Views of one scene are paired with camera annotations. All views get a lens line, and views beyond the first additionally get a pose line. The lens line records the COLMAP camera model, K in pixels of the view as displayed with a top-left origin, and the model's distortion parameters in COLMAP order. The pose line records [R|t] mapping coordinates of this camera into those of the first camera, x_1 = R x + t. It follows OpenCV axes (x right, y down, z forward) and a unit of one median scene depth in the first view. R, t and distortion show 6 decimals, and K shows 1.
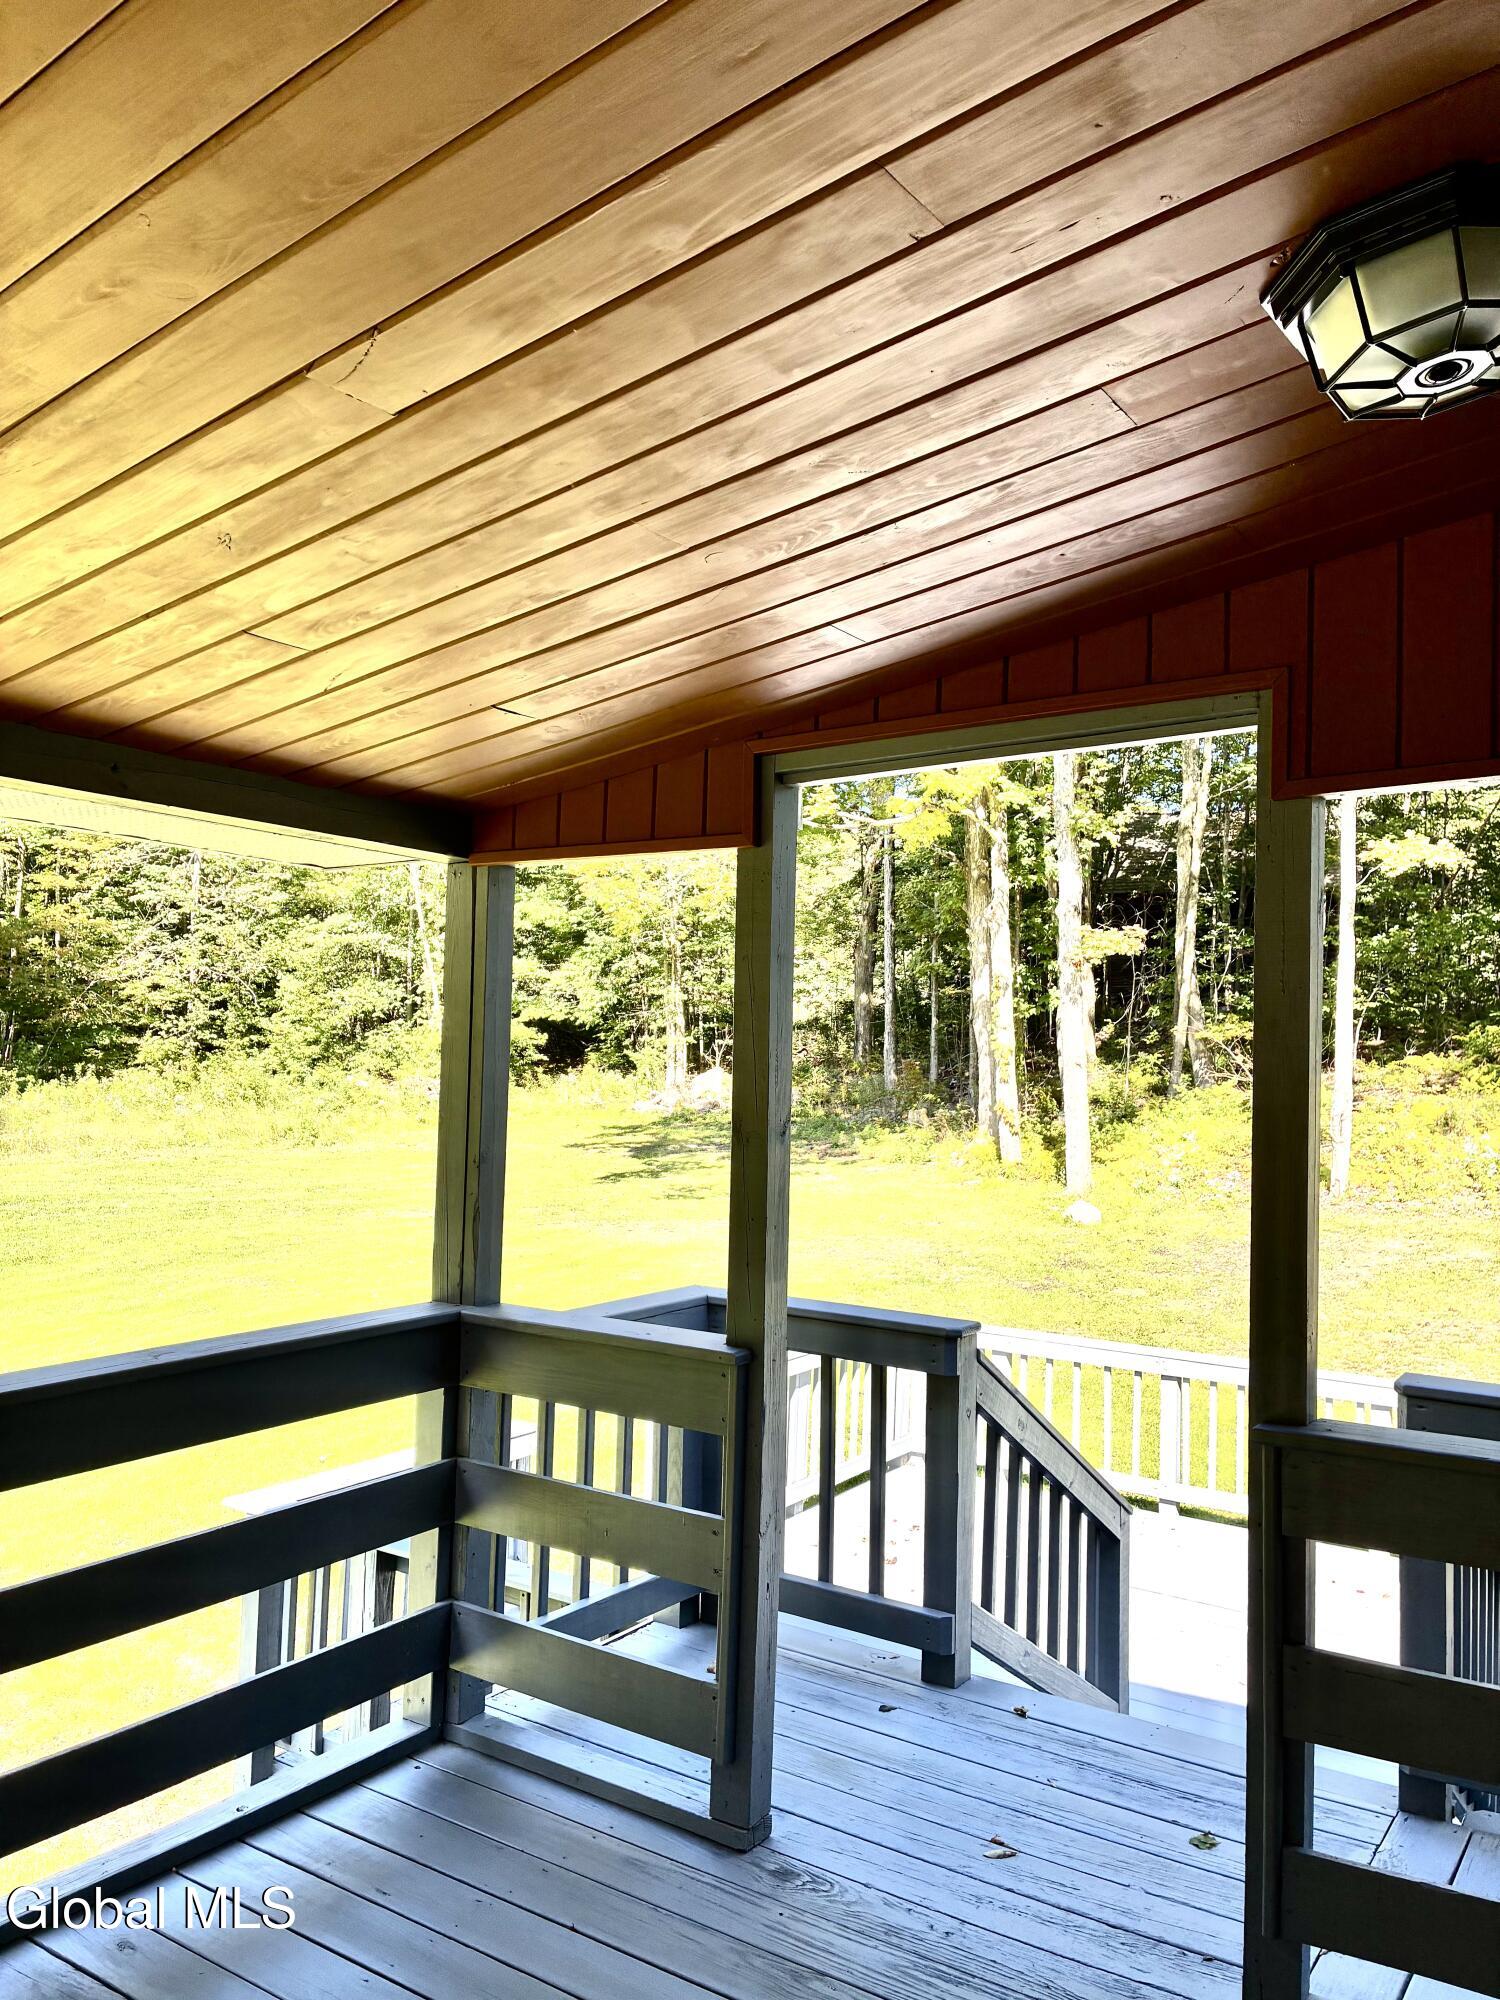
lens RADIAL K [[1512.3, 0, 746.6], [0, 1512.3, 991.2], [0, 0, 1]] dist [0.024177, -0.027663]
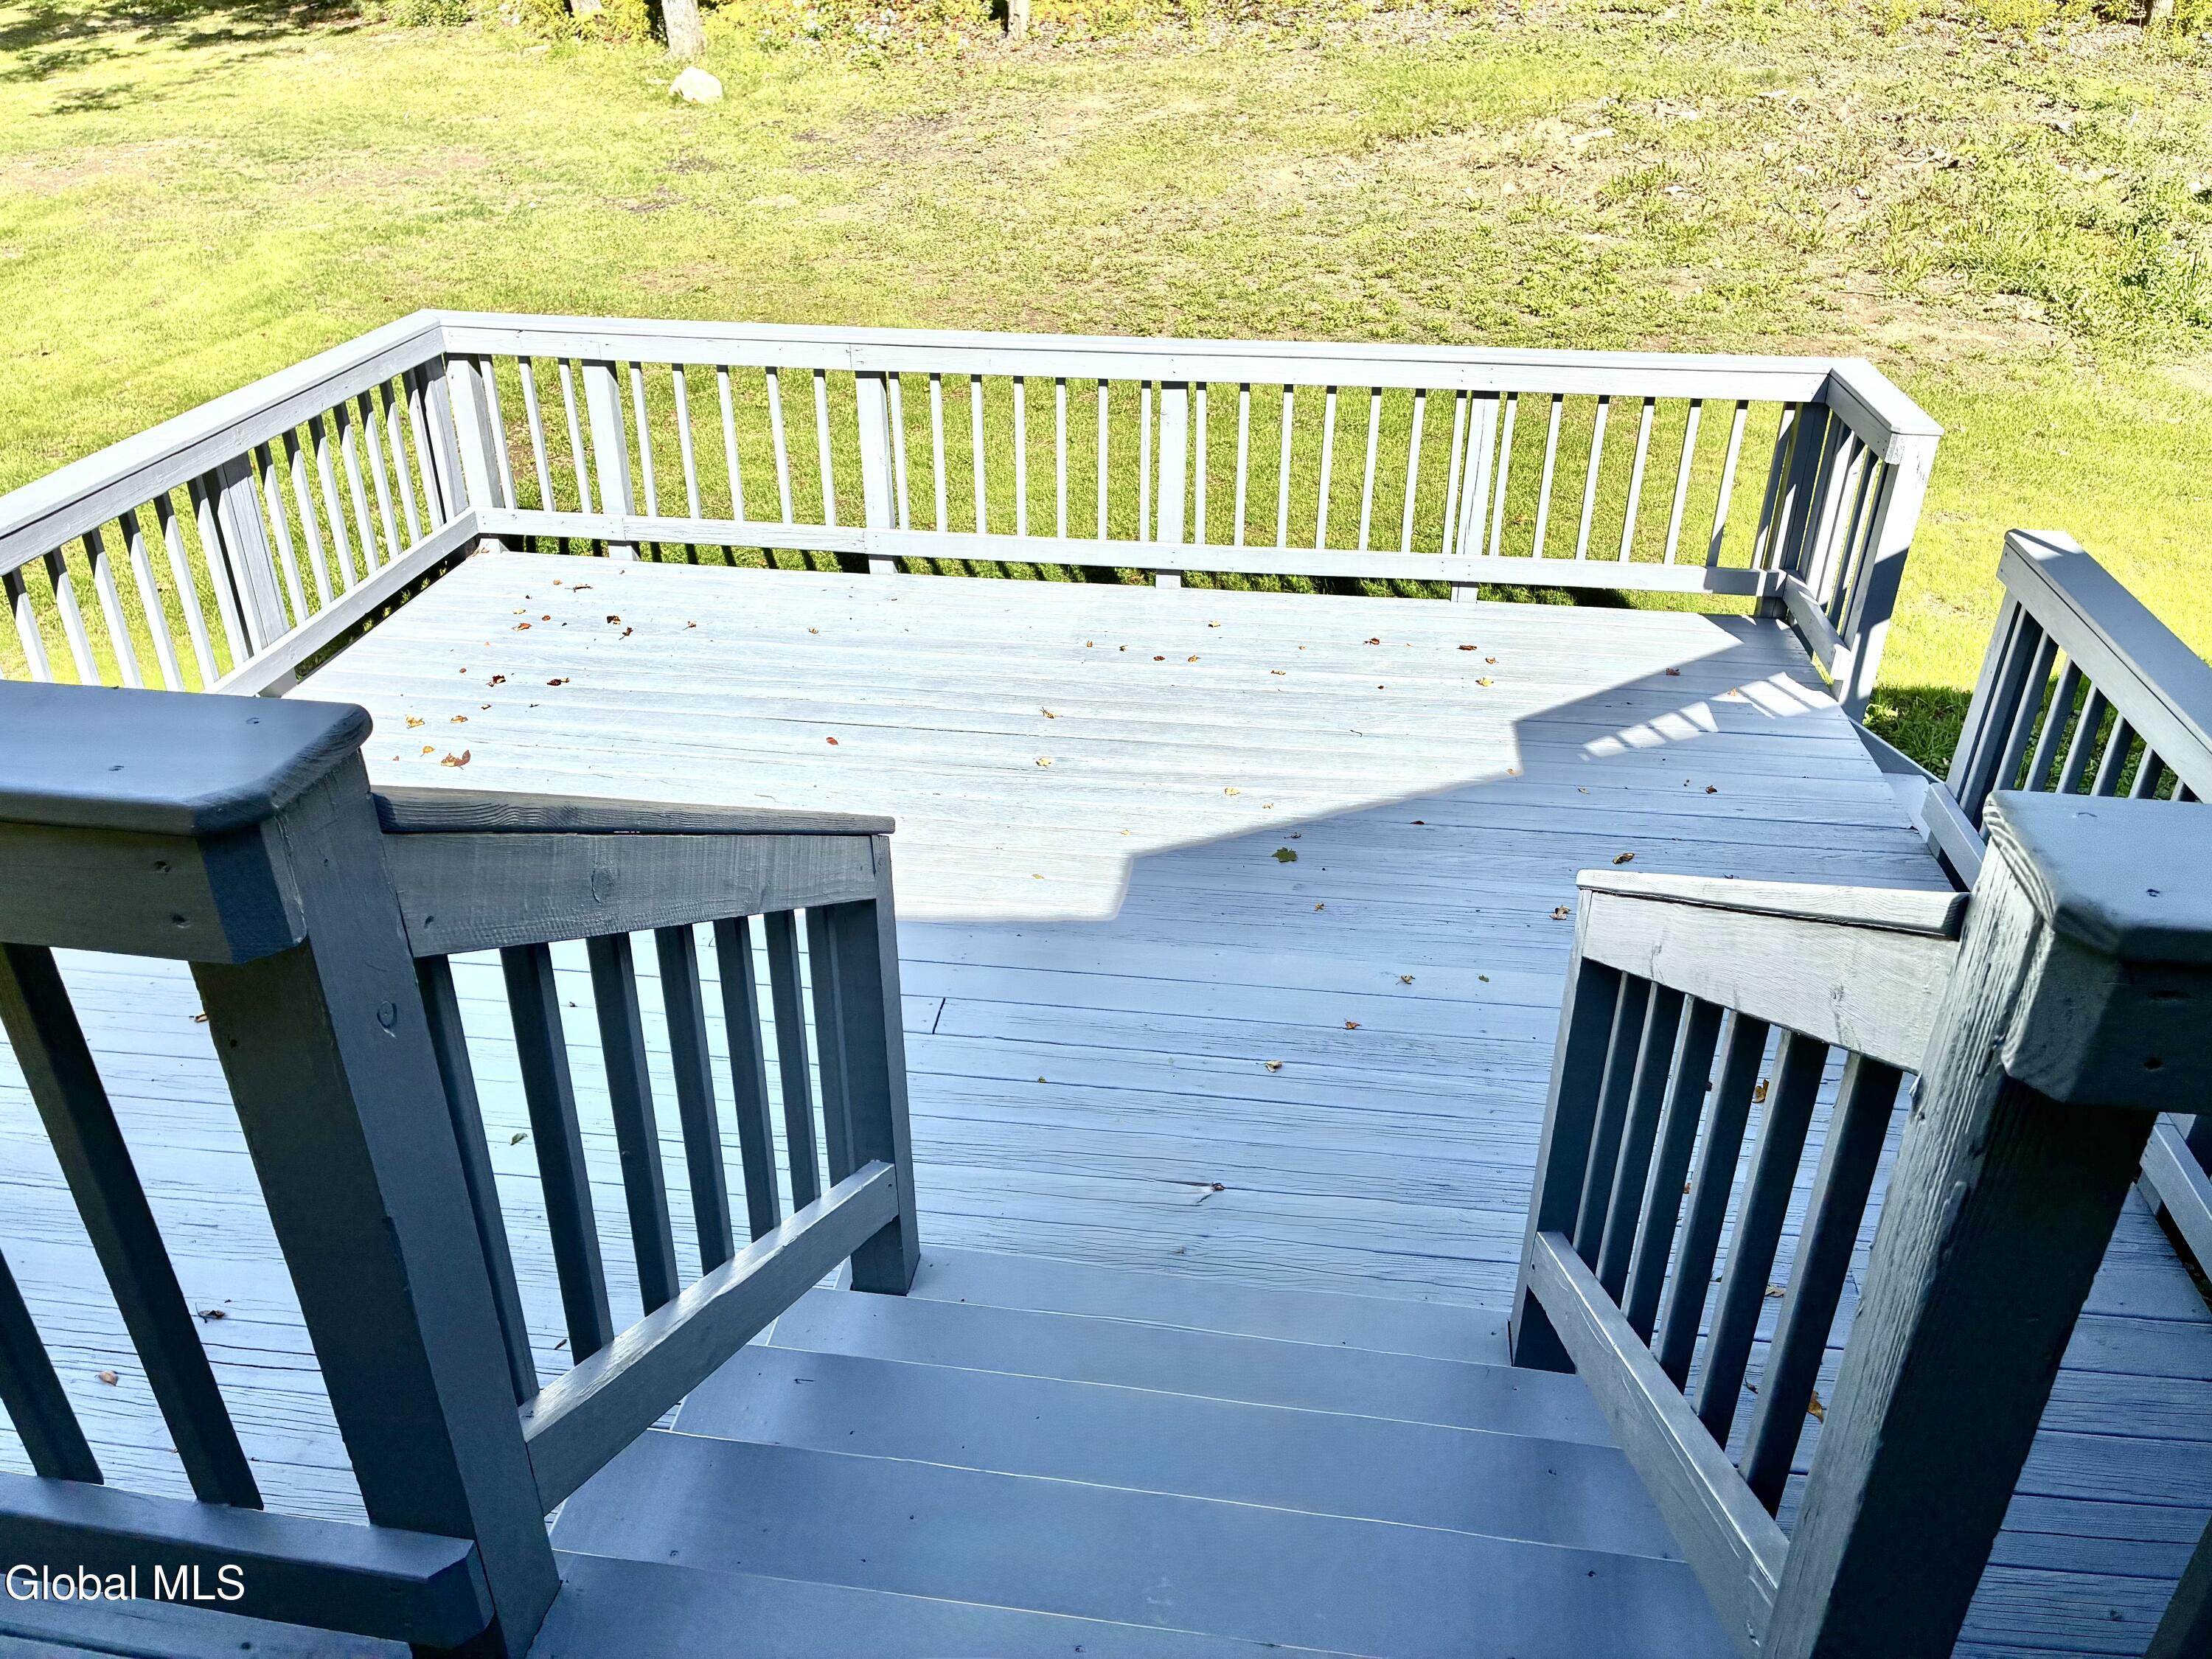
lens RADIAL K [[1672.7, 0, 1093.3], [0, 1672.7, 825.6], [0, 0, 1]] dist [0.024177, -0.027663]
pose [[0.907001, -0.230092, 0.352715, 0.033224], [0.005660, 0.844130, 0.536109, 0.017234], [-0.421091, -0.484255, 0.766928, 0.150429]]
